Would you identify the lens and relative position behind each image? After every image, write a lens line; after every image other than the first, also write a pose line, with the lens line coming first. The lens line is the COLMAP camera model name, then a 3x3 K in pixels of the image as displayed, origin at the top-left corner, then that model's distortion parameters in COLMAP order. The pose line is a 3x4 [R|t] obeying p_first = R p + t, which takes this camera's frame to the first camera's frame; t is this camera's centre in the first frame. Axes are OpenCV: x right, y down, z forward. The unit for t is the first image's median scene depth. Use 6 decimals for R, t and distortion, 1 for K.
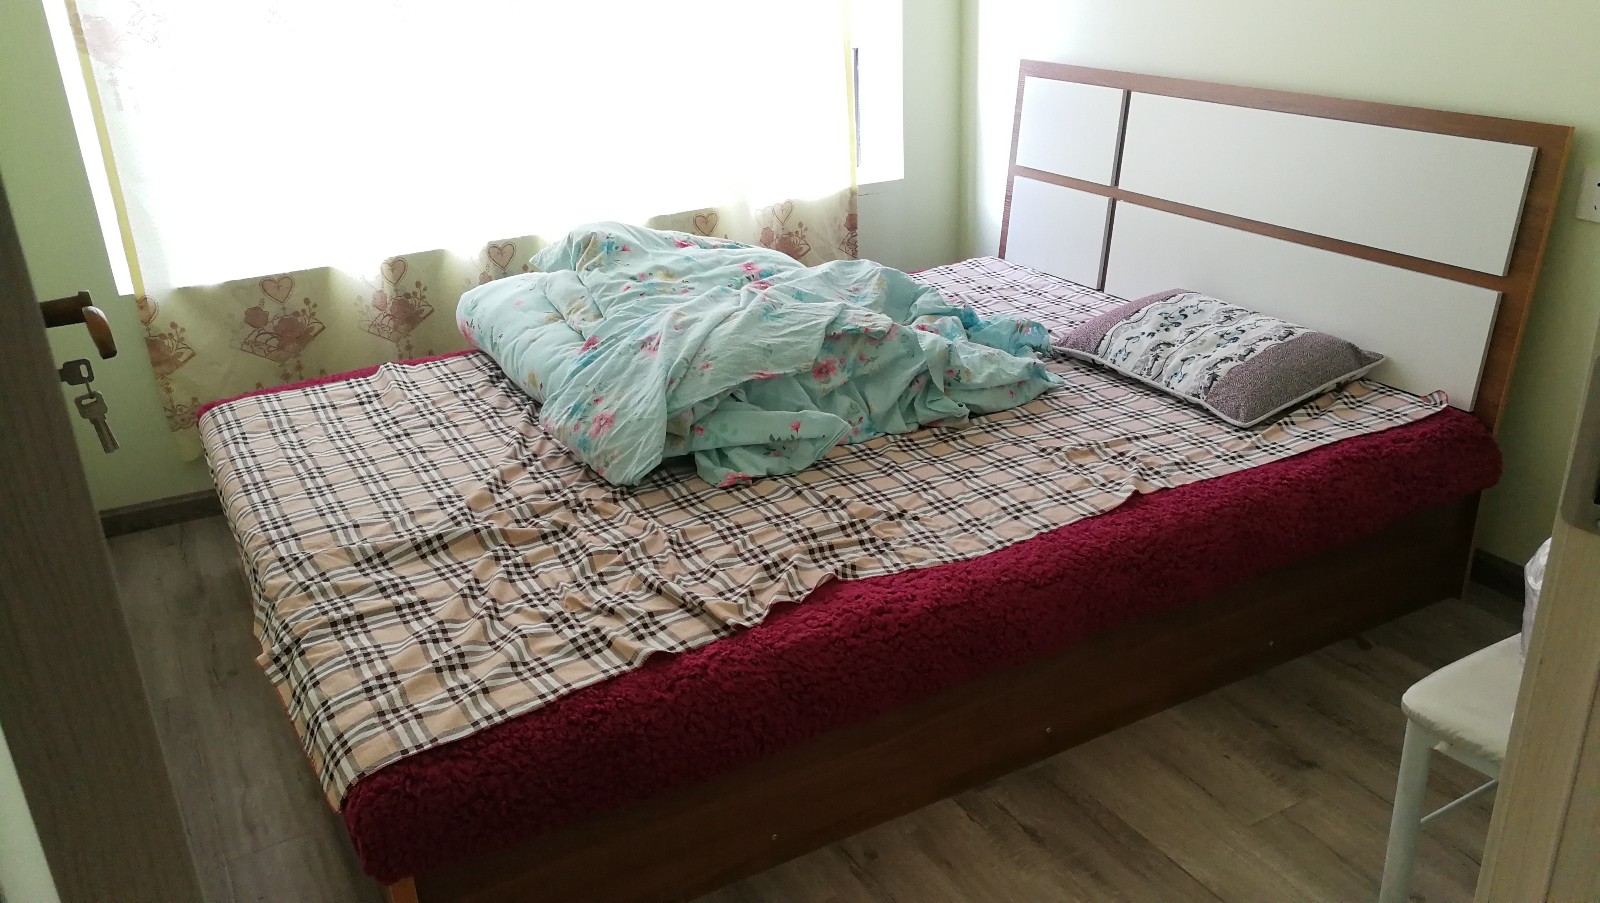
lens RADIAL K [[1295.0, 0, 801.3], [0, 1295.0, 440.5], [0, 0, 1]] dist [0.008842, -0.005469]
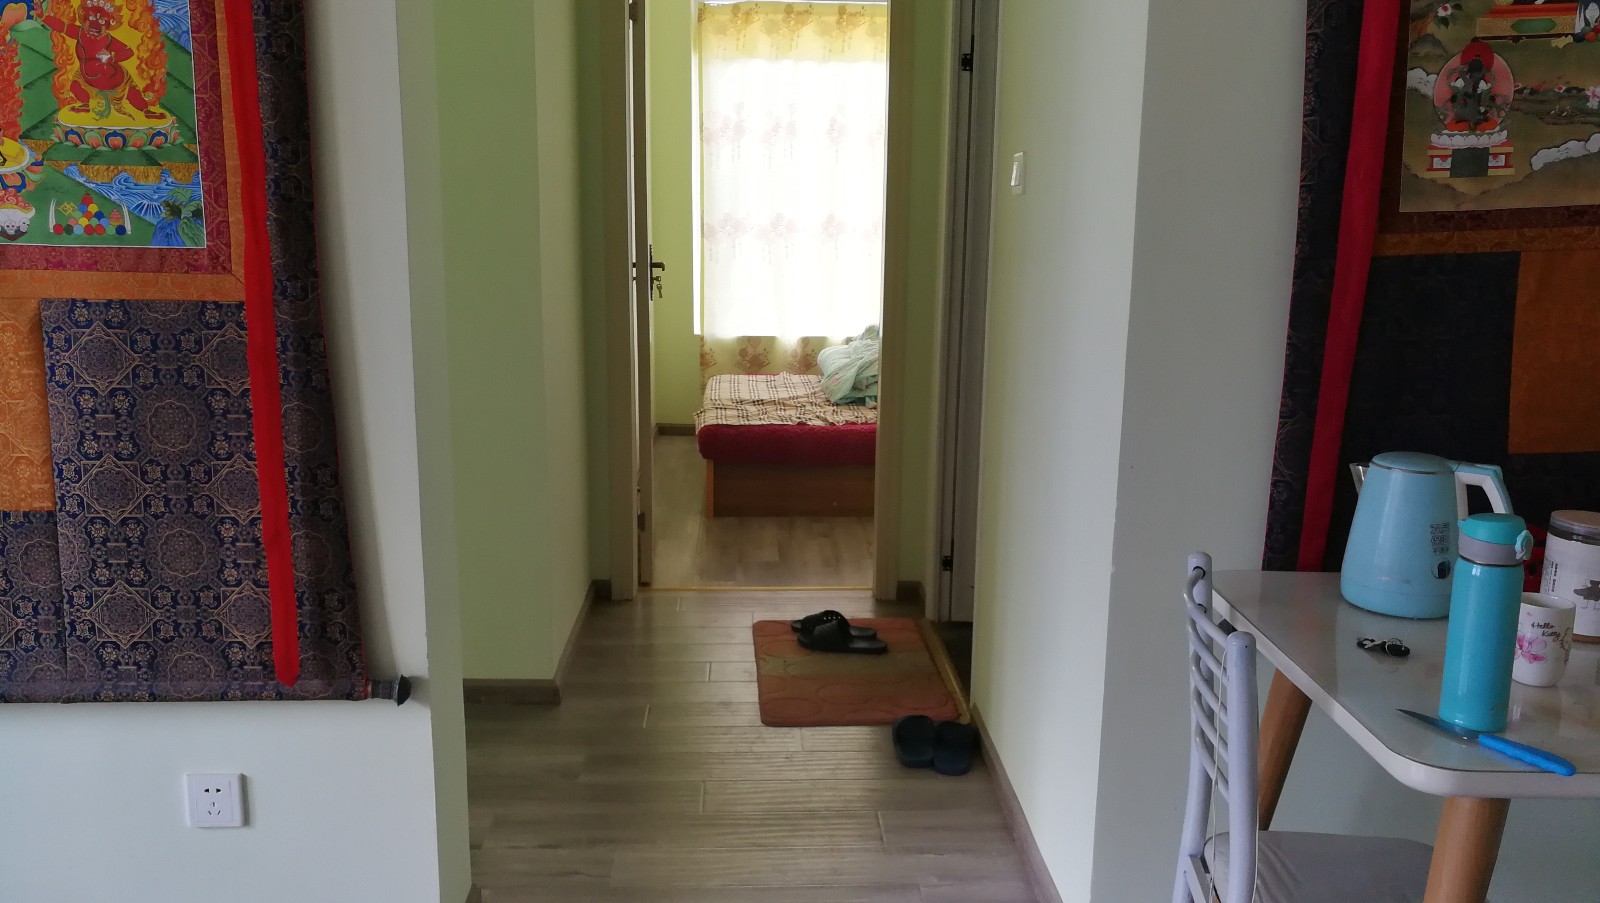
lens RADIAL K [[1295.0, 0, 800.4], [0, 1295.0, 455.0], [0, 0, 1]] dist [0.008842, -0.005469]
pose [[0.888850, 0.140573, -0.436102, 0.740293], [-0.221639, 0.964924, -0.140706, 0.403712], [0.401026, 0.221724, 0.888829, -1.026184]]
